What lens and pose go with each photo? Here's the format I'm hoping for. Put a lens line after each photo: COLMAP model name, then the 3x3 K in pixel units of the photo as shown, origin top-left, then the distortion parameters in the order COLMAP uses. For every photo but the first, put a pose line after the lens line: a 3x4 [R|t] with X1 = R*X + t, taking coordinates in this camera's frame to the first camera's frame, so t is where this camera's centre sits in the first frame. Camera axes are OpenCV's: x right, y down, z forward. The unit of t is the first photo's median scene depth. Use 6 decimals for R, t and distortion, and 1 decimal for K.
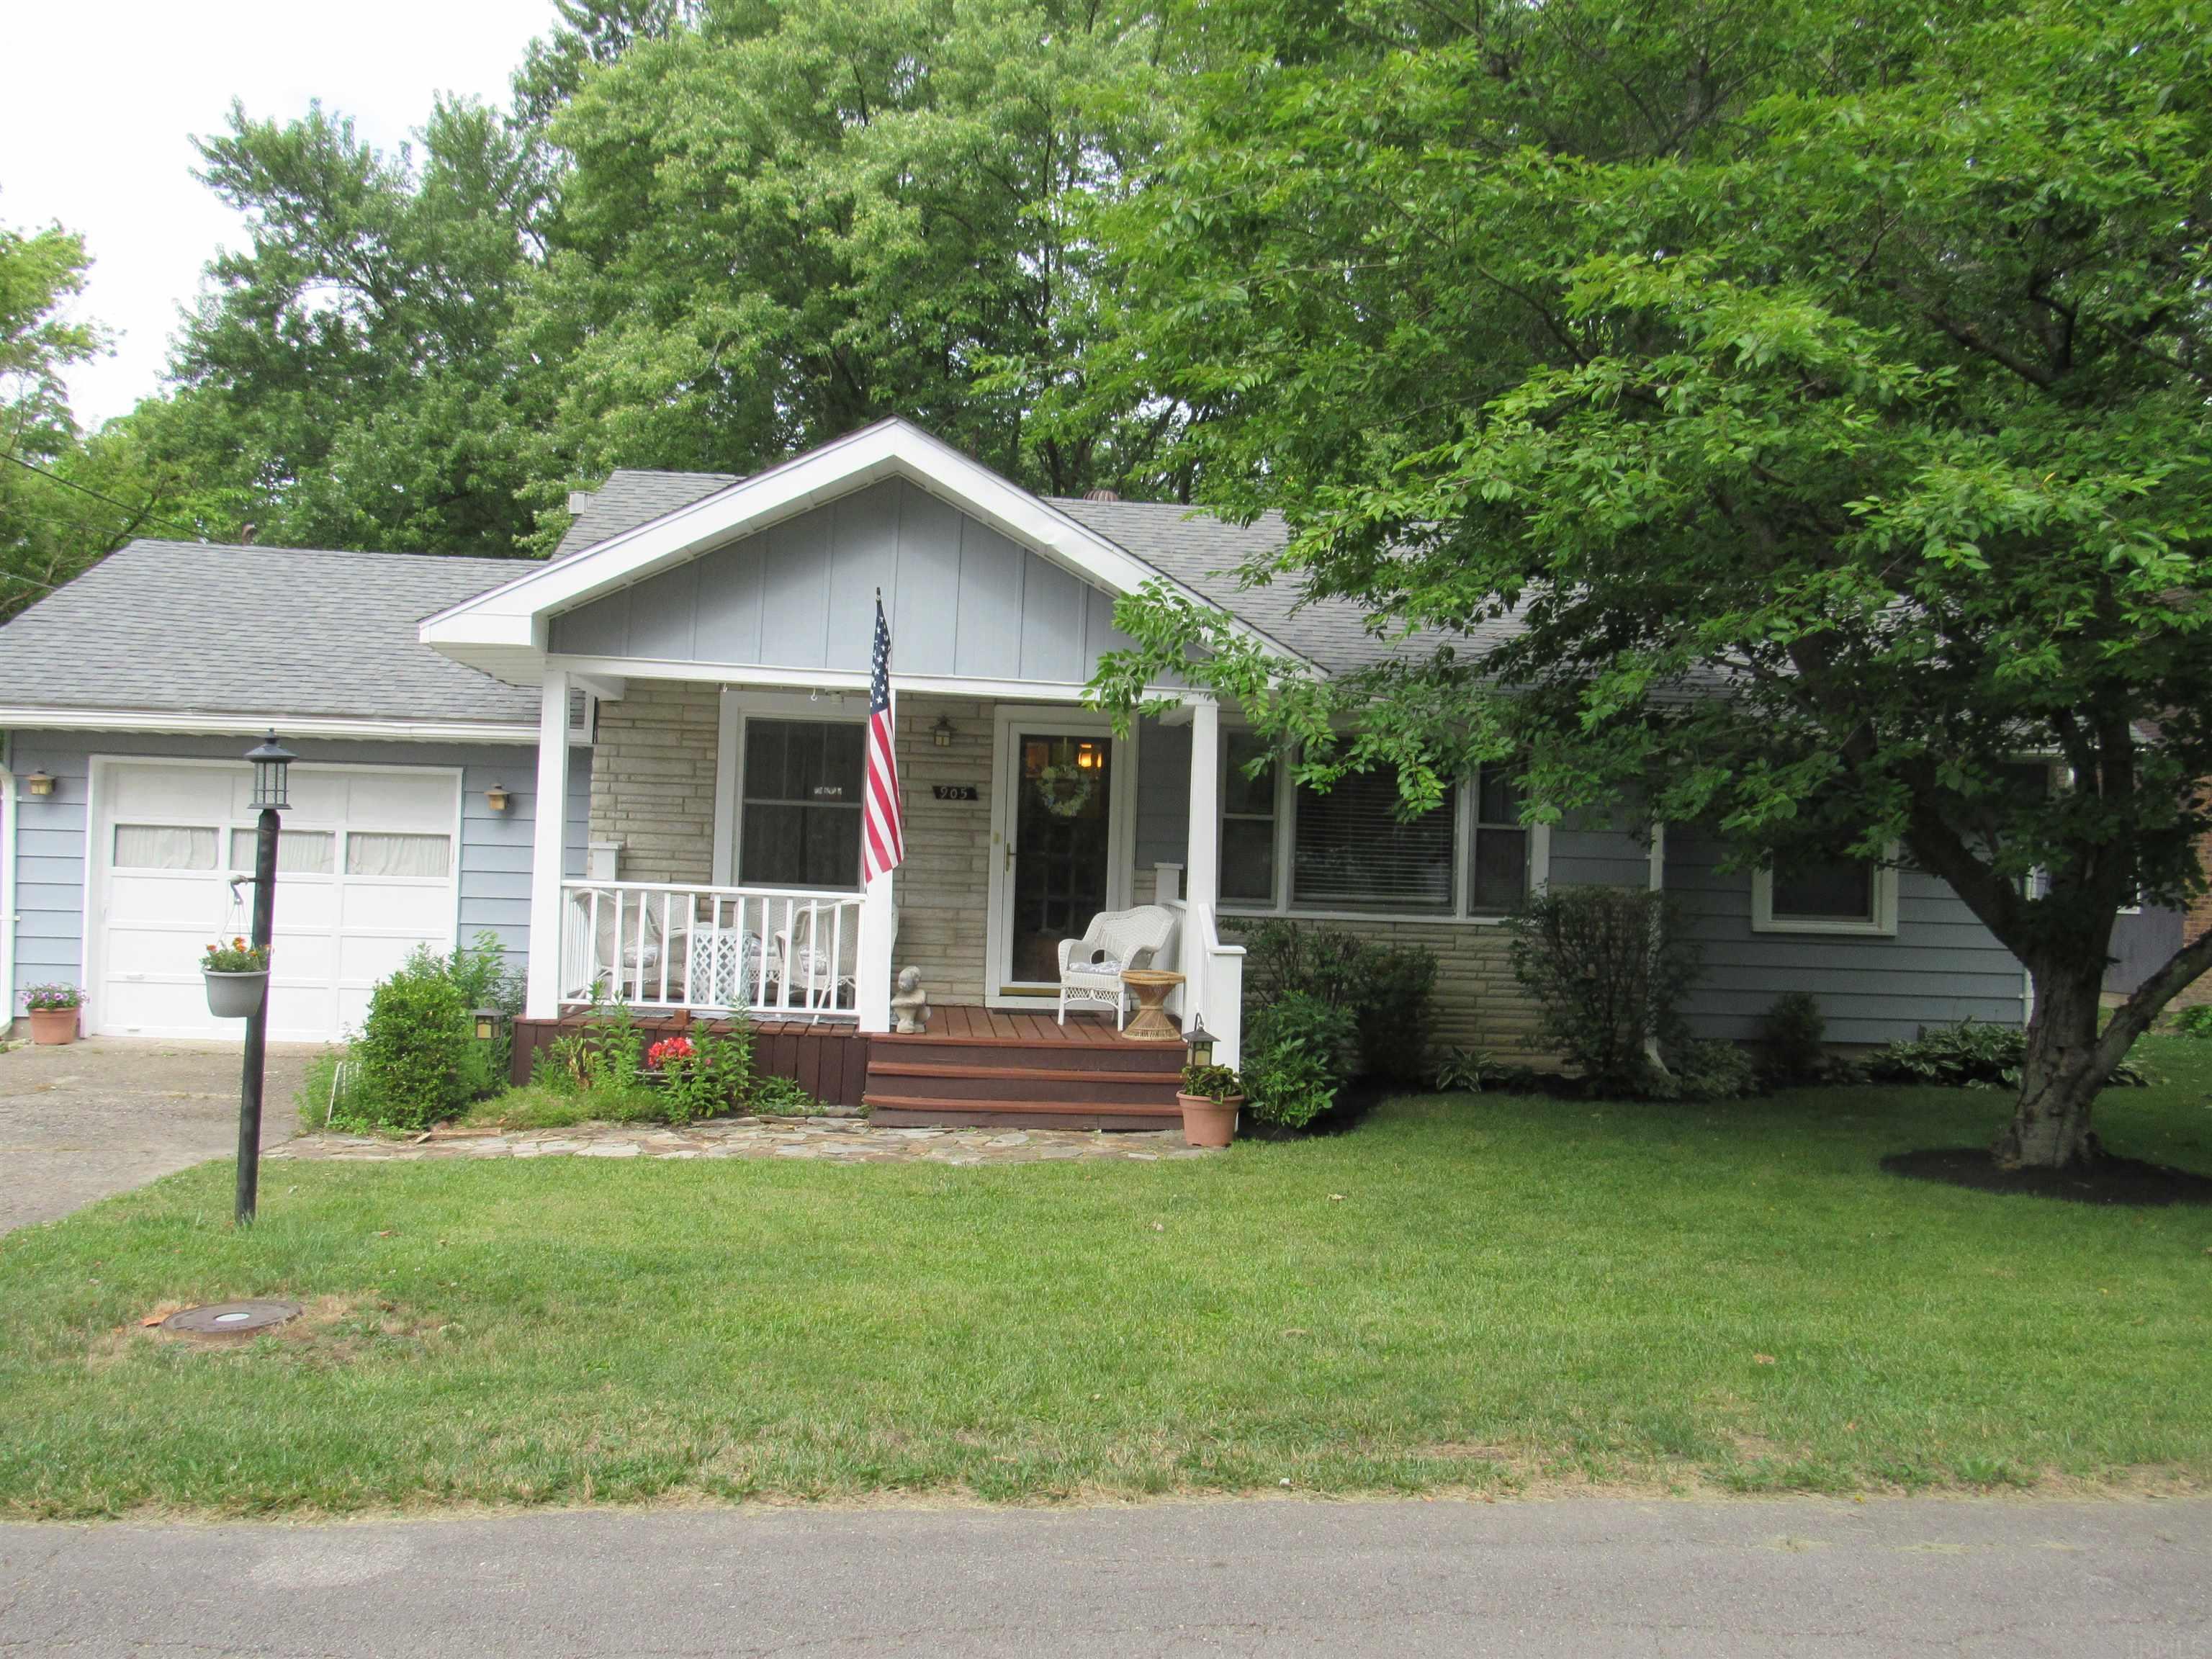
lens RADIAL K [[1905.3, 0, 1105.6], [0, 1905.3, 830.6], [0, 0, 1]] dist [0.047913, -0.000475]
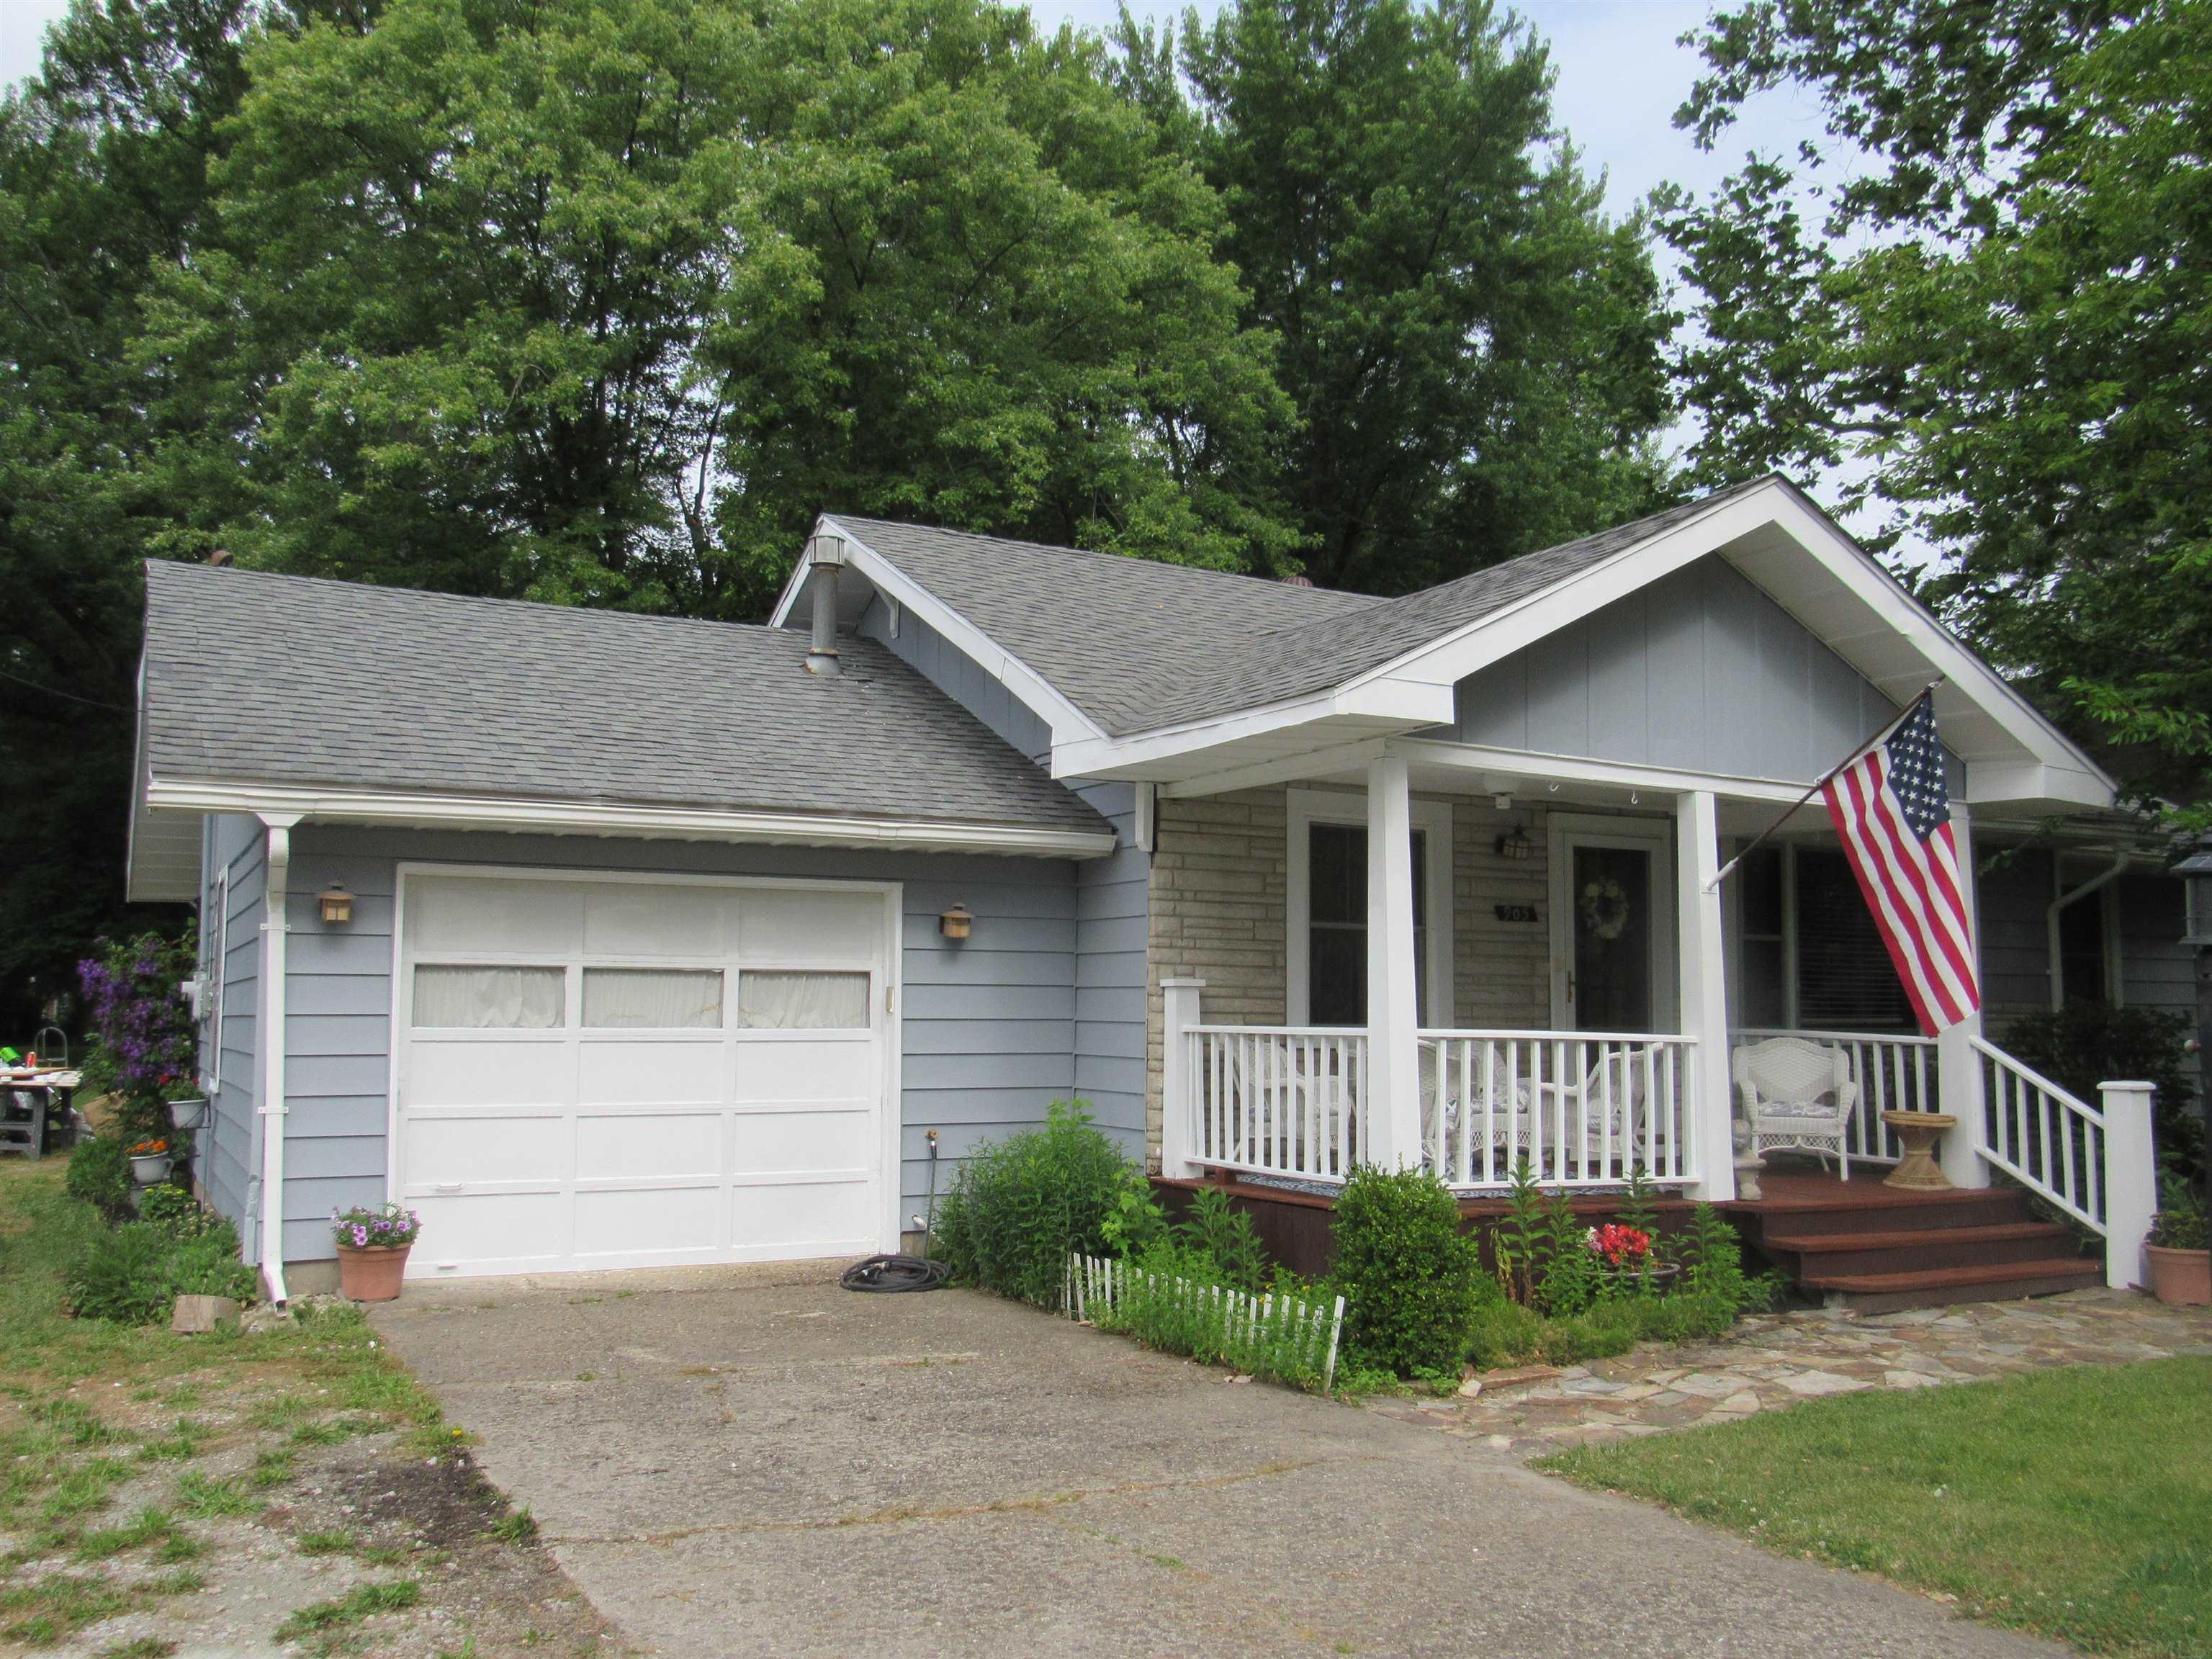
lens RADIAL K [[1905.3, 0, 1105.1], [0, 1905.3, 829.0], [0, 0, 1]] dist [0.047913, -0.000475]
pose [[0.910170, 0.015268, 0.413954, -0.611556], [0.012164, 0.997904, -0.063552, -0.005233], [-0.414057, 0.062879, 0.908077, 0.292735]]
